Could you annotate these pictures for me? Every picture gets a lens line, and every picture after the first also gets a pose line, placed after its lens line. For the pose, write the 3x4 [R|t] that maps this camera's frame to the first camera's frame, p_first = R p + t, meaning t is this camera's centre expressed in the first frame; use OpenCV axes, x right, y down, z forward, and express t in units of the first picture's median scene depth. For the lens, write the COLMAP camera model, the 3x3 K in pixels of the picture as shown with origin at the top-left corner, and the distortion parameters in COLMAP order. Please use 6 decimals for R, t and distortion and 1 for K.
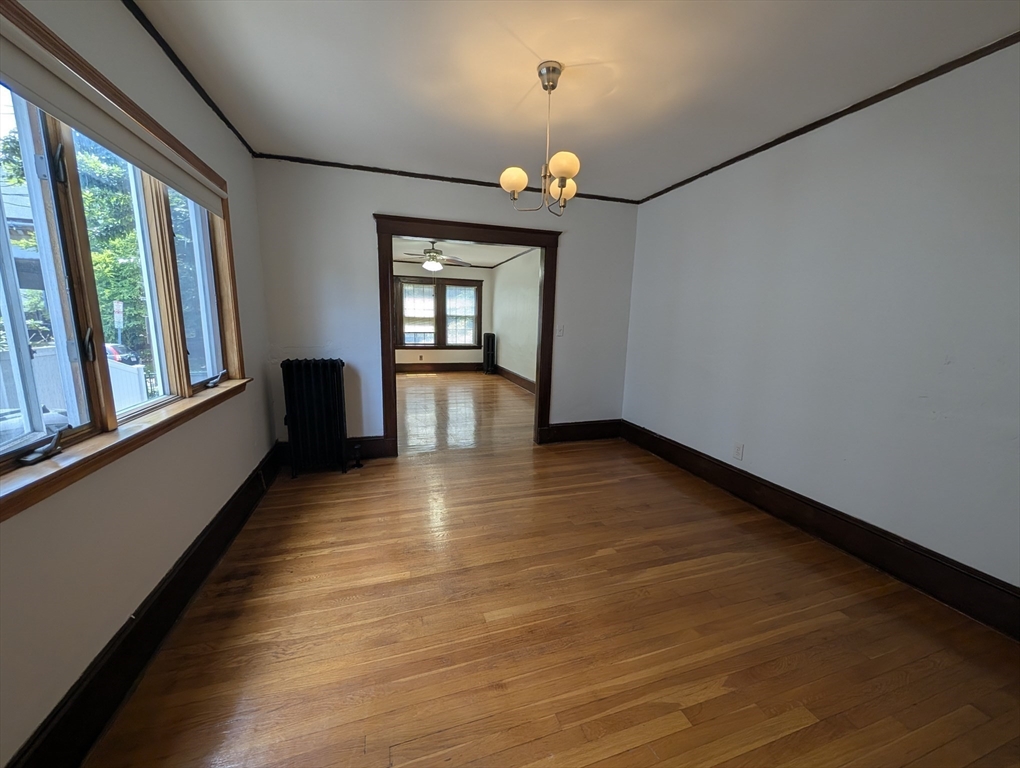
lens RADIAL K [[387.5, 0, 510.0], [0, 387.5, 384.0], [0, 0, 1]] dist [-0.003168, 0.000054]
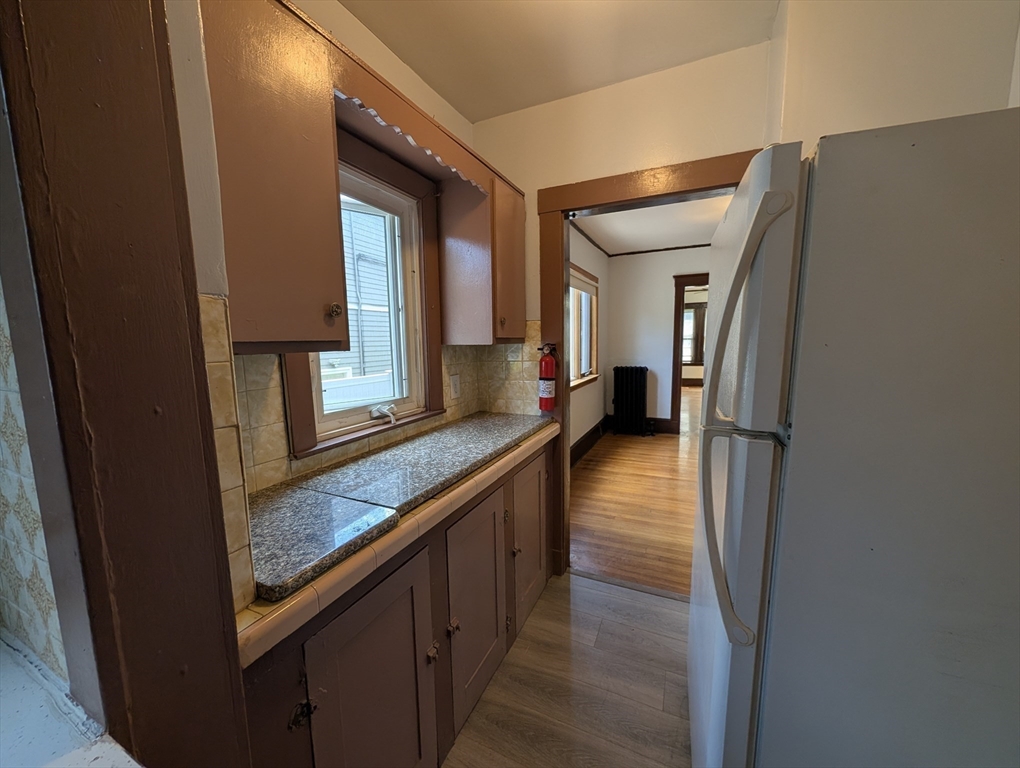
lens RADIAL K [[387.5, 0, 510.0], [0, 387.5, 384.0], [0, 0, 1]] dist [-0.003168, 0.000054]
pose [[0.724945, 0.045098, -0.687329, 0.379513], [-0.081751, 0.996435, -0.020846, 0.122896], [0.683938, 0.071302, 0.726047, -0.799404]]
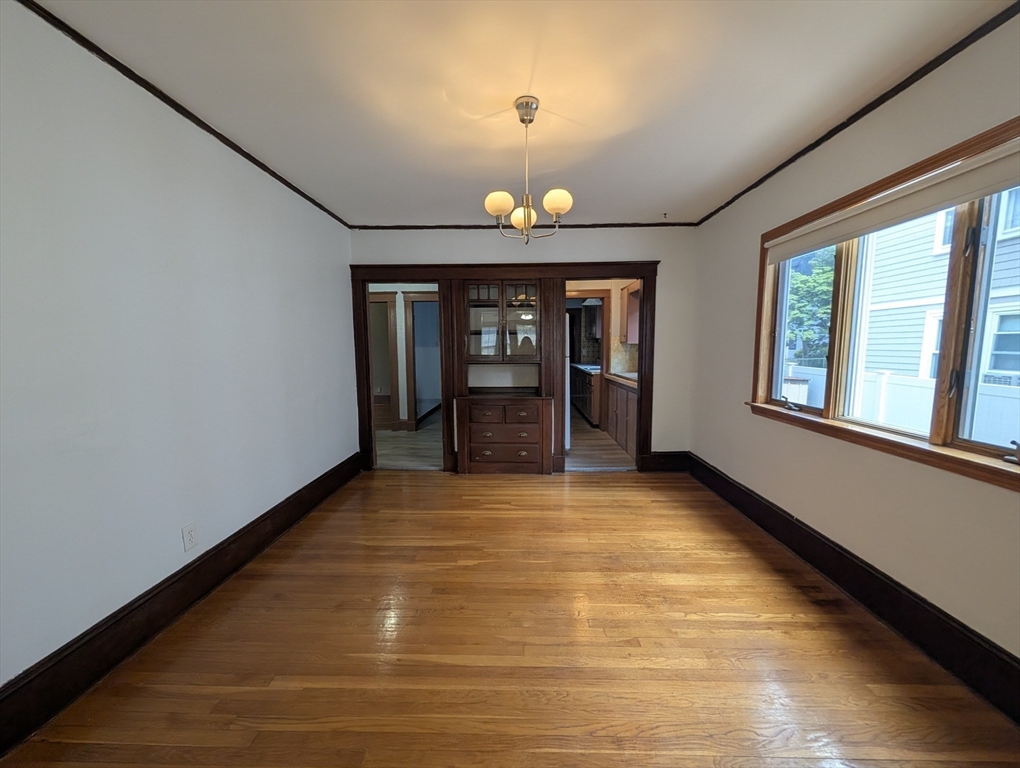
lens RADIAL K [[387.5, 0, 510.0], [0, 387.5, 384.0], [0, 0, 1]] dist [-0.003168, 0.000054]
pose [[-0.942590, -0.050131, 0.330169, -0.182974], [0.040142, 0.964492, 0.261044, -0.300045], [-0.331532, 0.259311, -0.907108, 1.719140]]
